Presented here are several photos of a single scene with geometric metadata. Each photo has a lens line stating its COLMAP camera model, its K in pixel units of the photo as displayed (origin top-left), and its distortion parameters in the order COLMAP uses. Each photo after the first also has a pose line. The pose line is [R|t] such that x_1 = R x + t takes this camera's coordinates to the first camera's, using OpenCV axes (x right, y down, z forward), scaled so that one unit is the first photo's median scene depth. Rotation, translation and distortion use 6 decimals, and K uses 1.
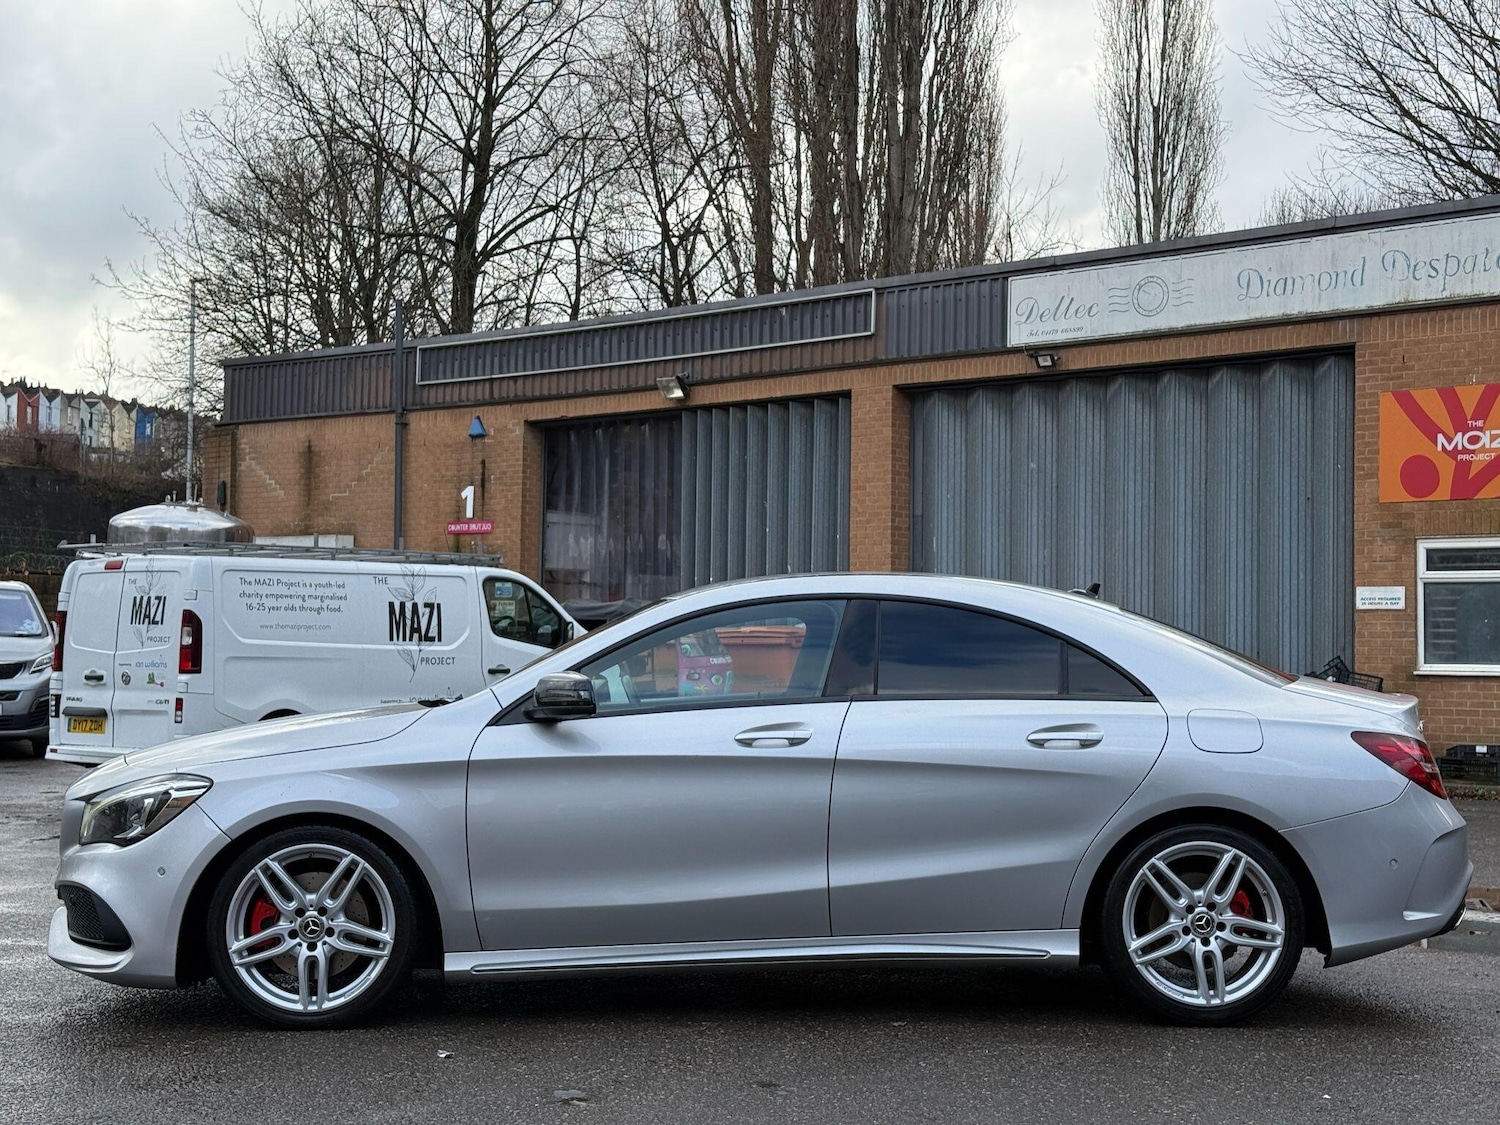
lens RADIAL K [[2099.0, 0, 763.3], [0, 2099.0, 555.0], [0, 0, 1]] dist [0.116065, 0.000000]
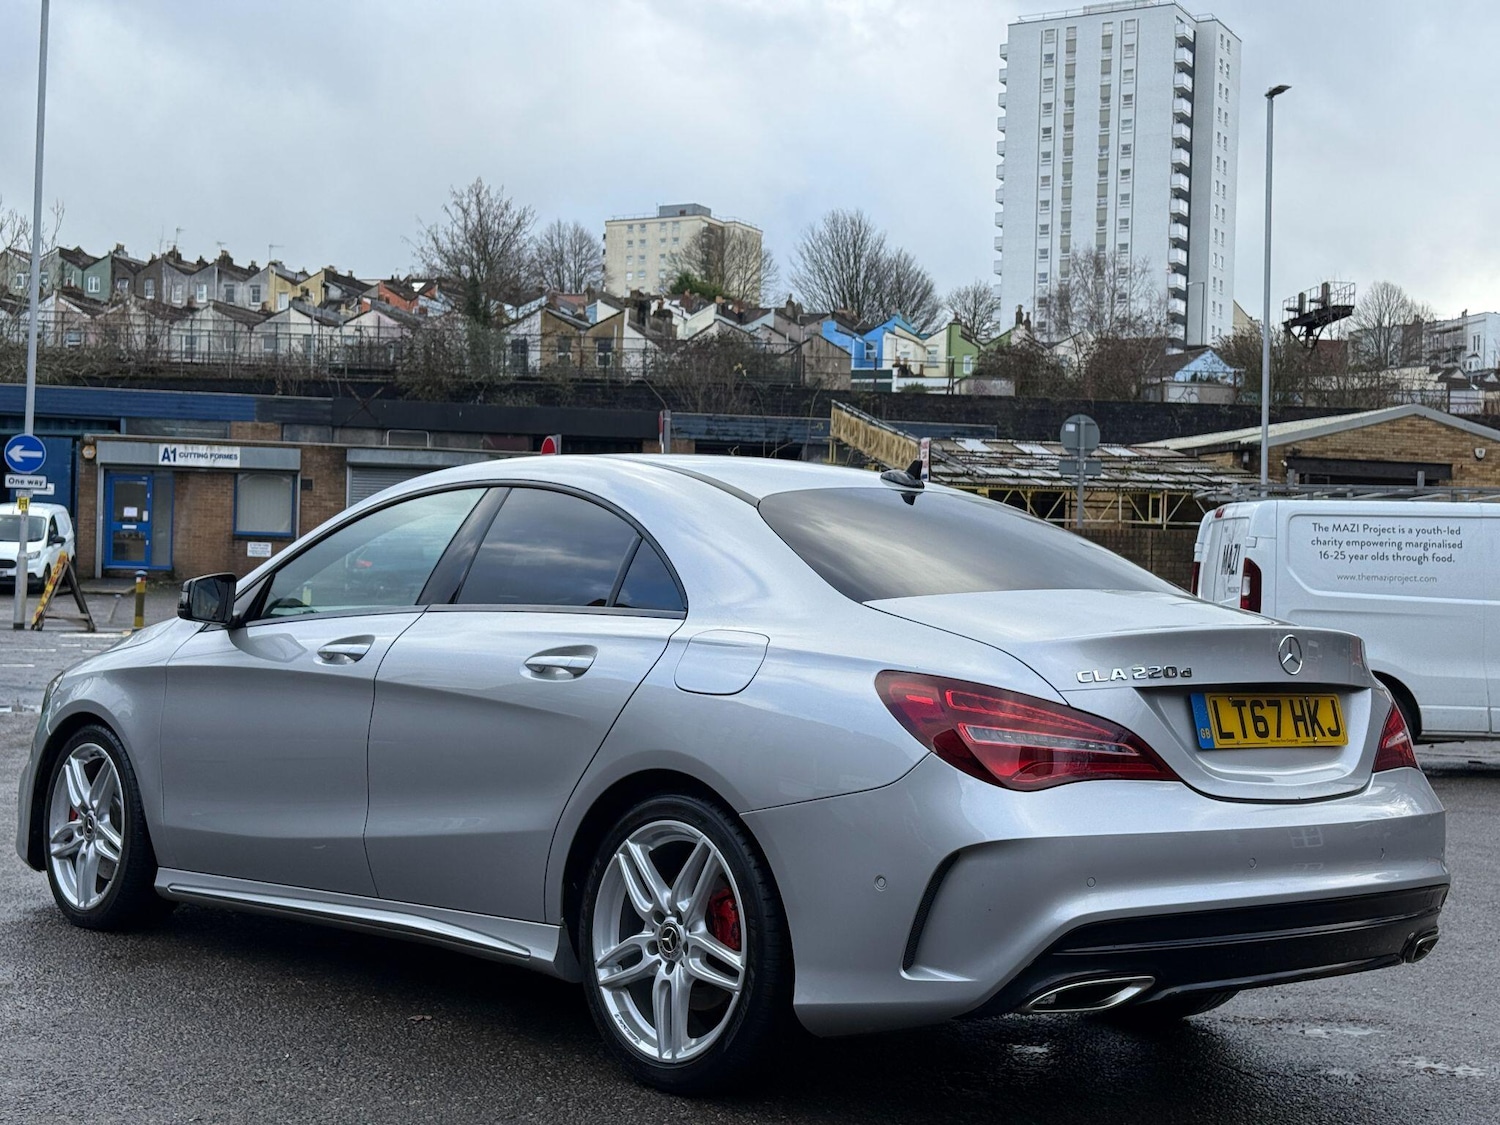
lens RADIAL K [[2099.0, 0, 748.3], [0, 2099.0, 556.3], [0, 0, 1]] dist [0.116065, 0.000000]
pose [[0.637501, -0.013570, -0.770330, 0.275796], [0.020534, 0.999789, -0.000620, 0.018810], [0.770176, -0.015423, 0.637645, 0.214720]]
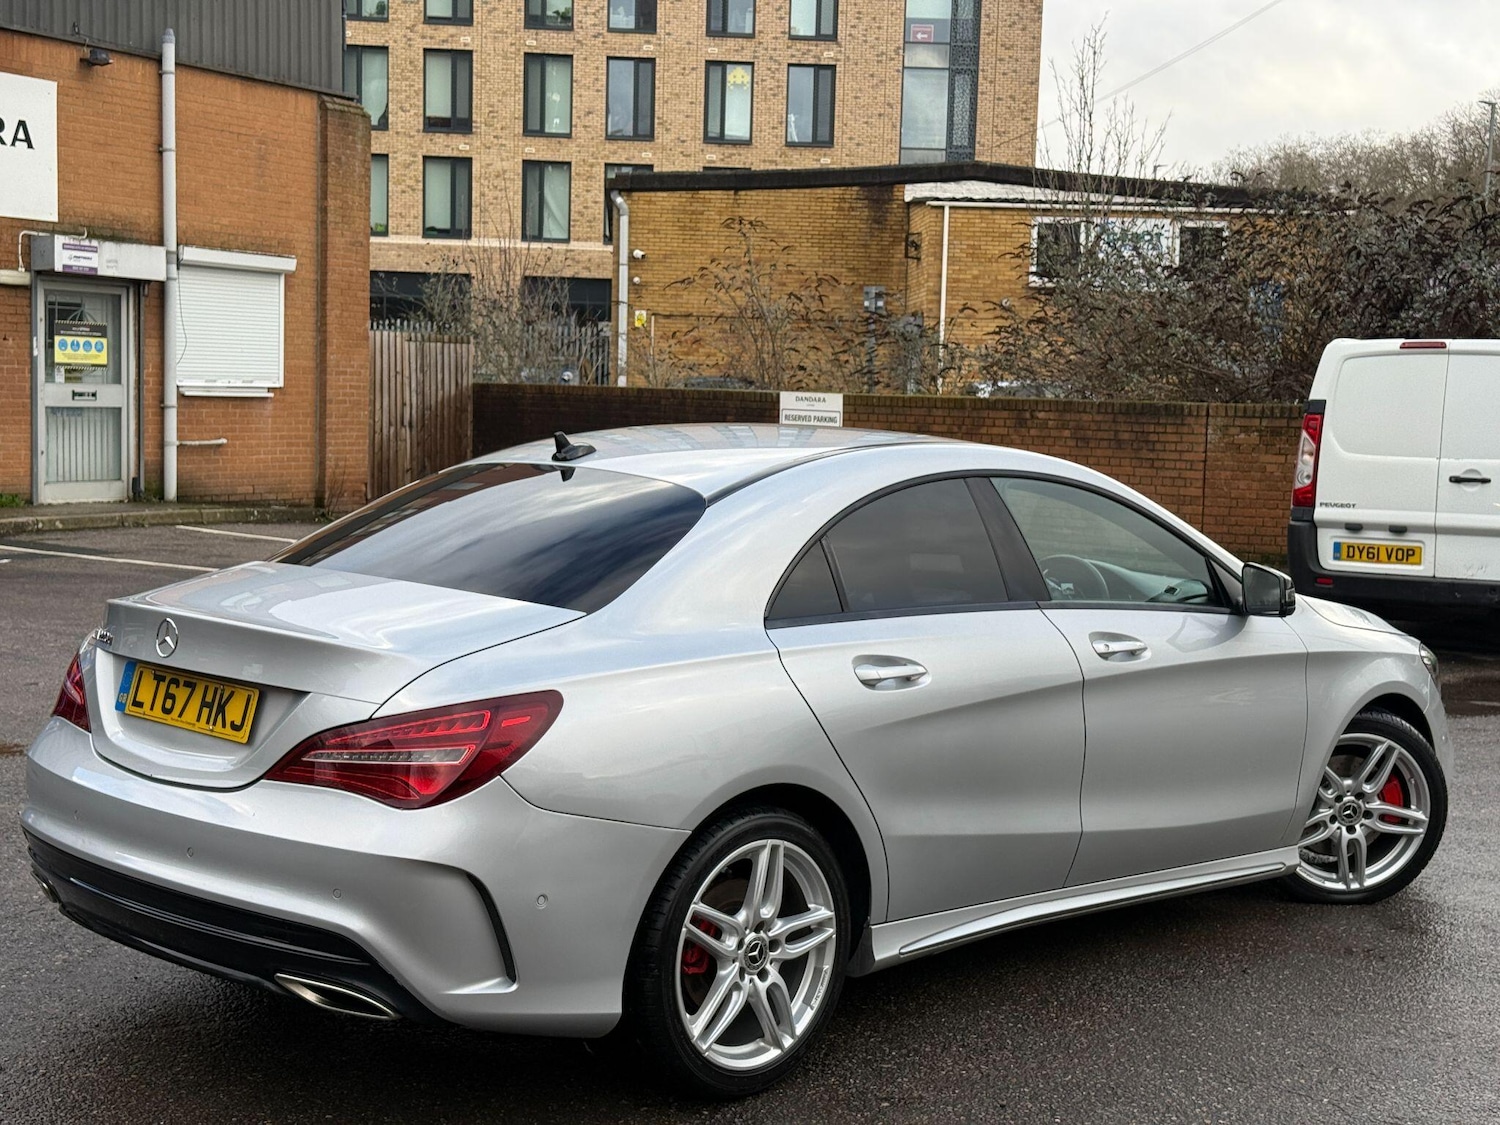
lens RADIAL K [[2099.0, 0, 746.1], [0, 2099.0, 567.2], [0, 0, 1]] dist [0.116065, 0.000000]
pose [[-0.727210, 0.023492, -0.686013, 0.248716], [-0.001618, 0.999353, 0.035937, 0.013822], [0.686413, 0.027244, -0.726701, 0.654373]]
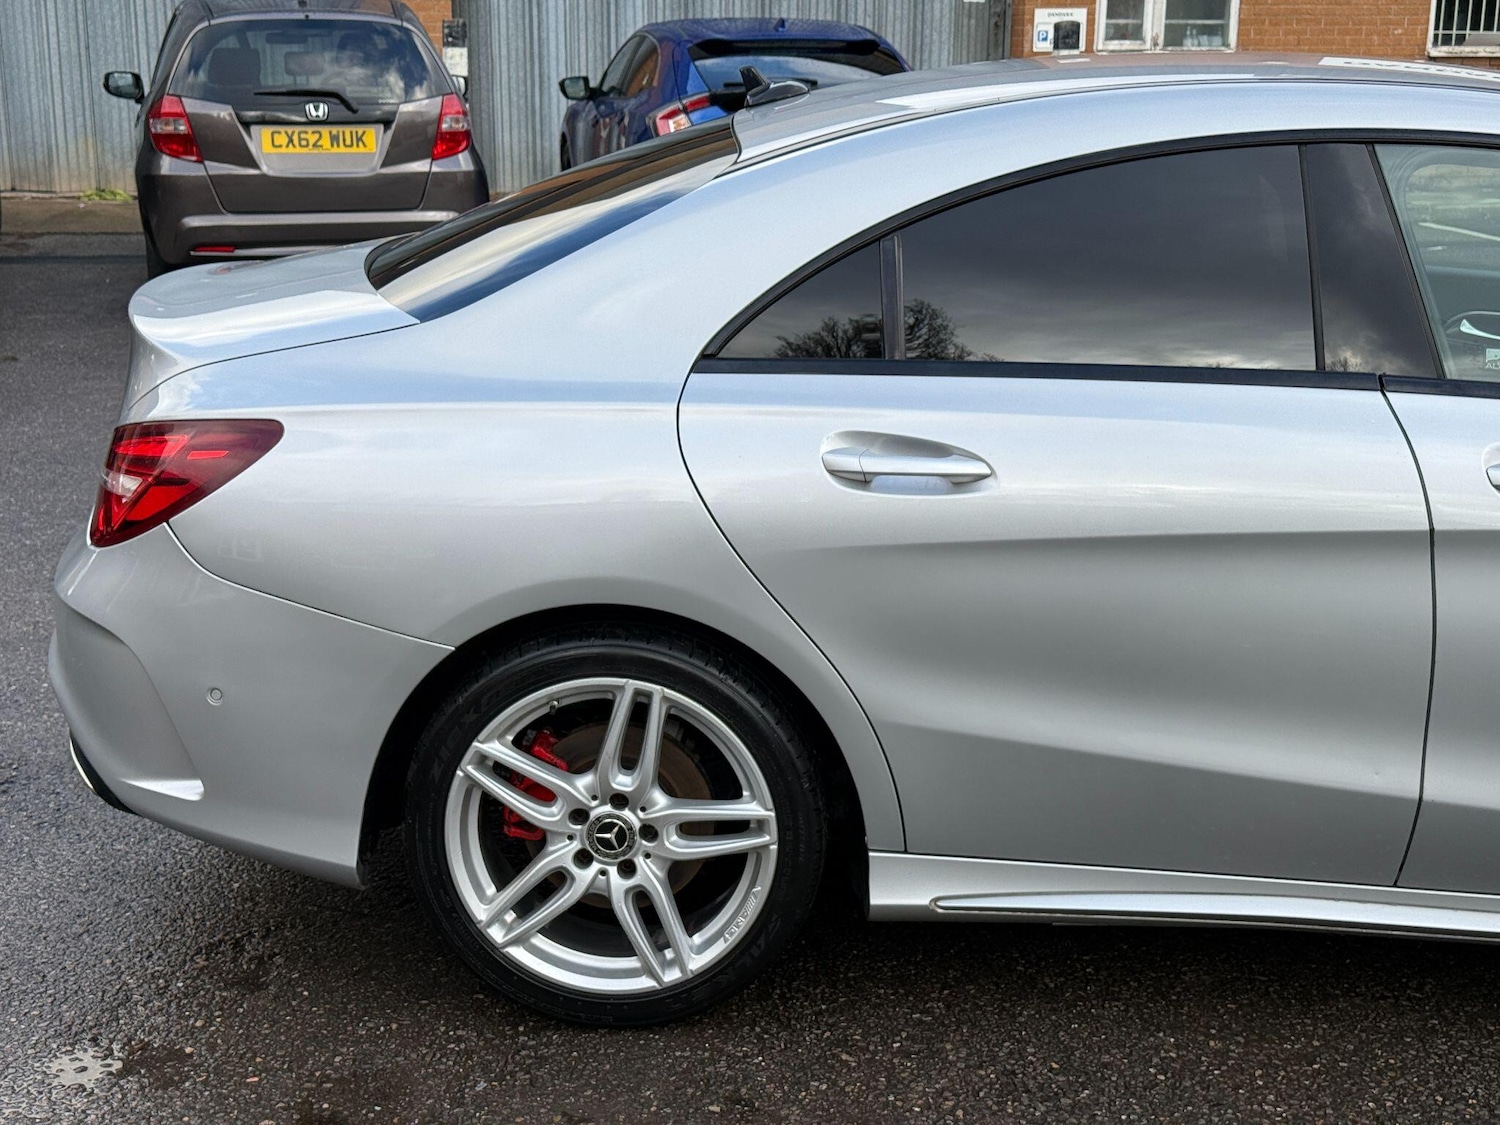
lens RADIAL K [[2099.0, 0, 728.1], [0, 2099.0, 561.3], [0, 0, 1]] dist [0.116065, 0.000000]
pose [[-0.993413, -0.050685, 0.102766, 0.042772], [-0.030035, 0.980673, 0.193333, 0.012622], [-0.110578, 0.188973, -0.975736, 0.637541]]
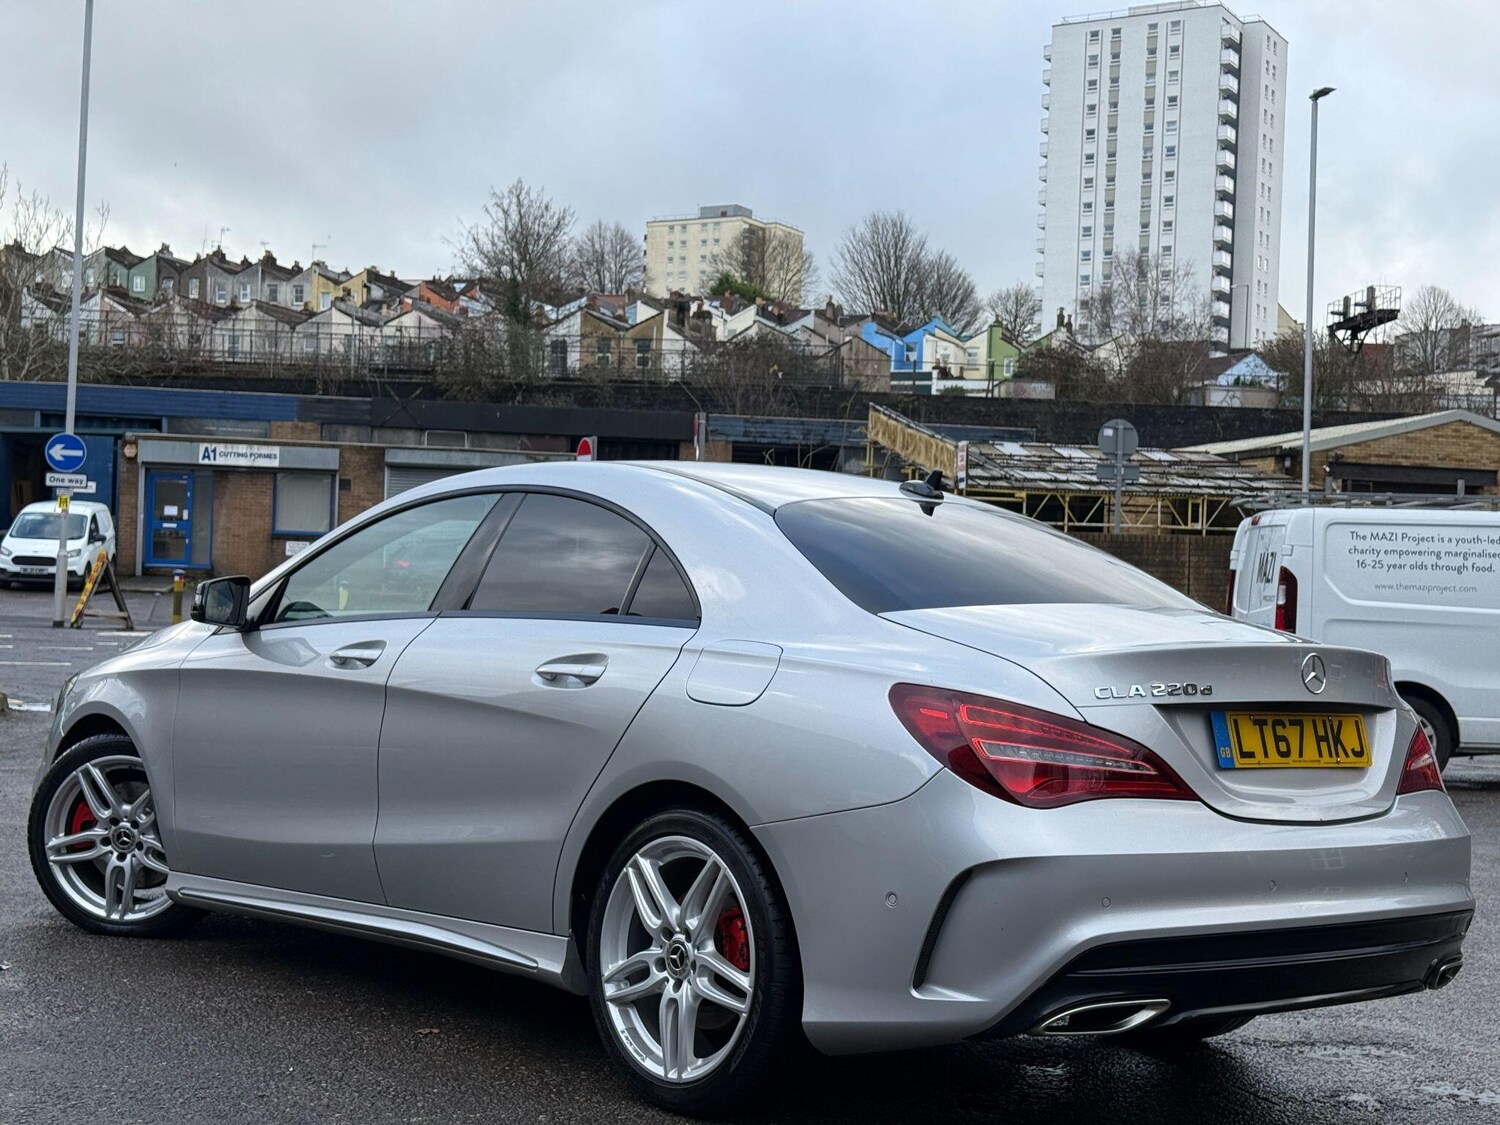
lens RADIAL K [[2099.0, 0, 745.6], [0, 2099.0, 568.2], [0, 0, 1]] dist [0.116065, 0.000000]
pose [[0.622180, -0.005408, -0.782856, 0.274710], [0.013670, 0.999899, 0.003957, 0.017616], [0.782755, -0.013164, 0.622191, 0.219865]]
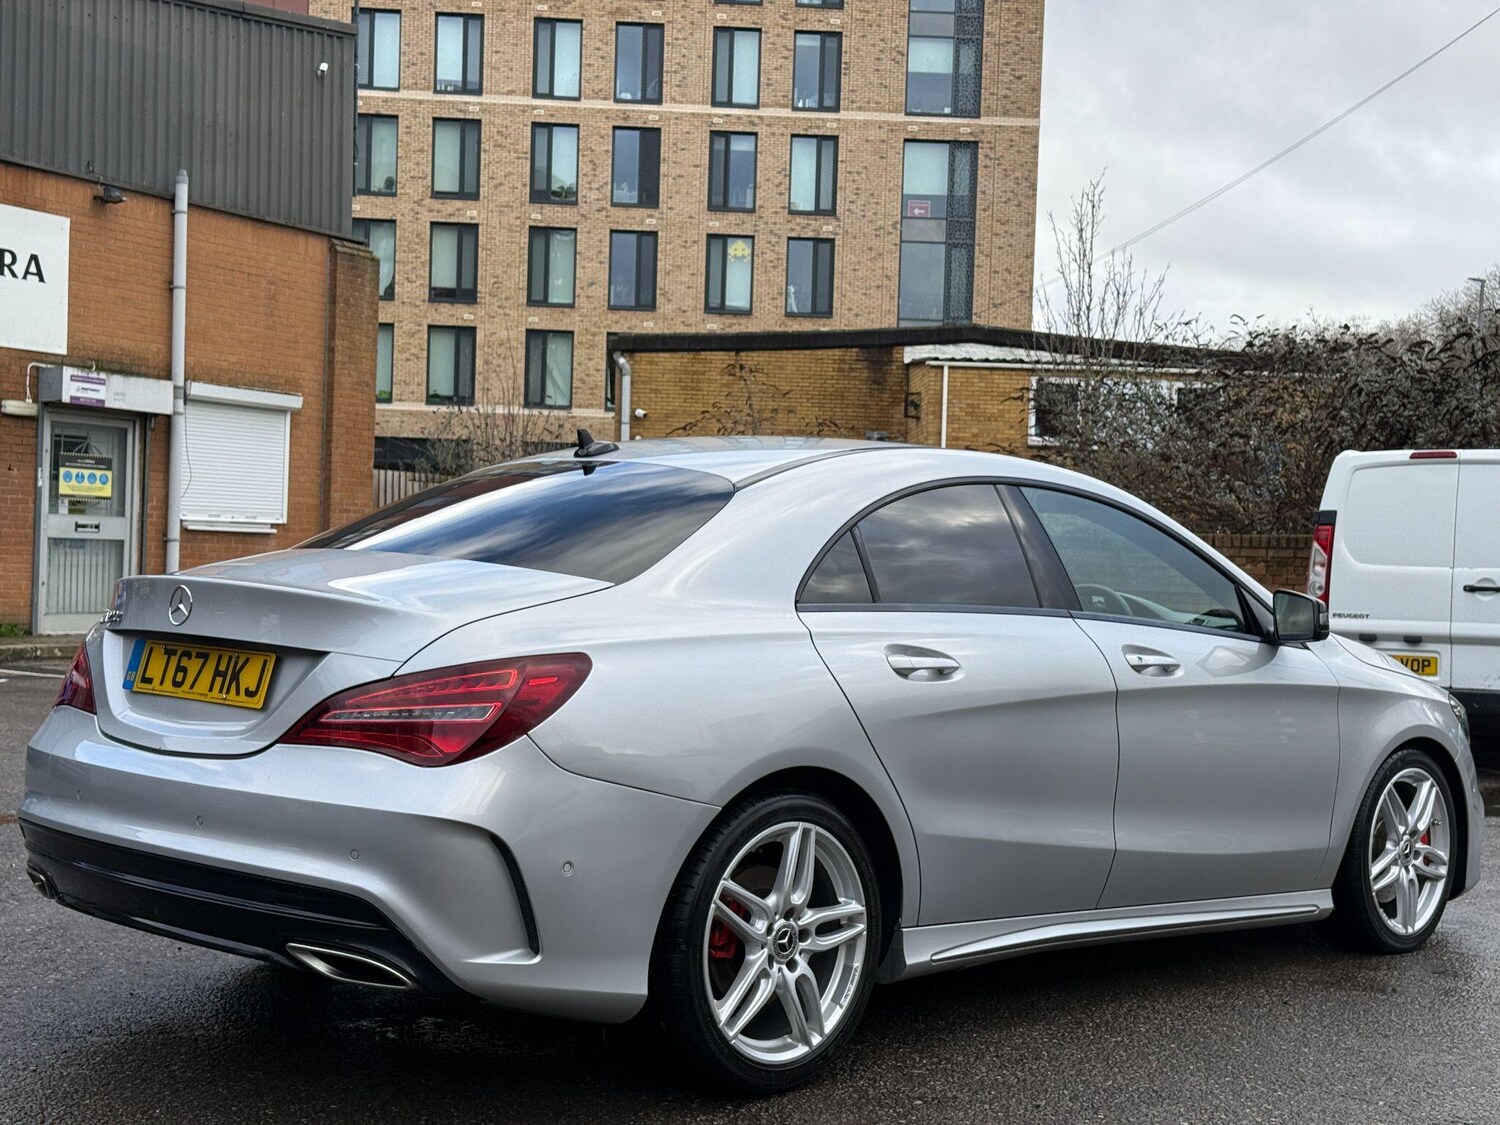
lens RADIAL K [[2099.0, 0, 748.8], [0, 2099.0, 577.4], [0, 0, 1]] dist [0.116065, 0.000000]
pose [[-0.725104, -0.035211, -0.687739, 0.246902], [-0.005457, 0.998954, -0.045391, 0.039093], [0.688618, -0.029160, -0.724538, 0.646734]]
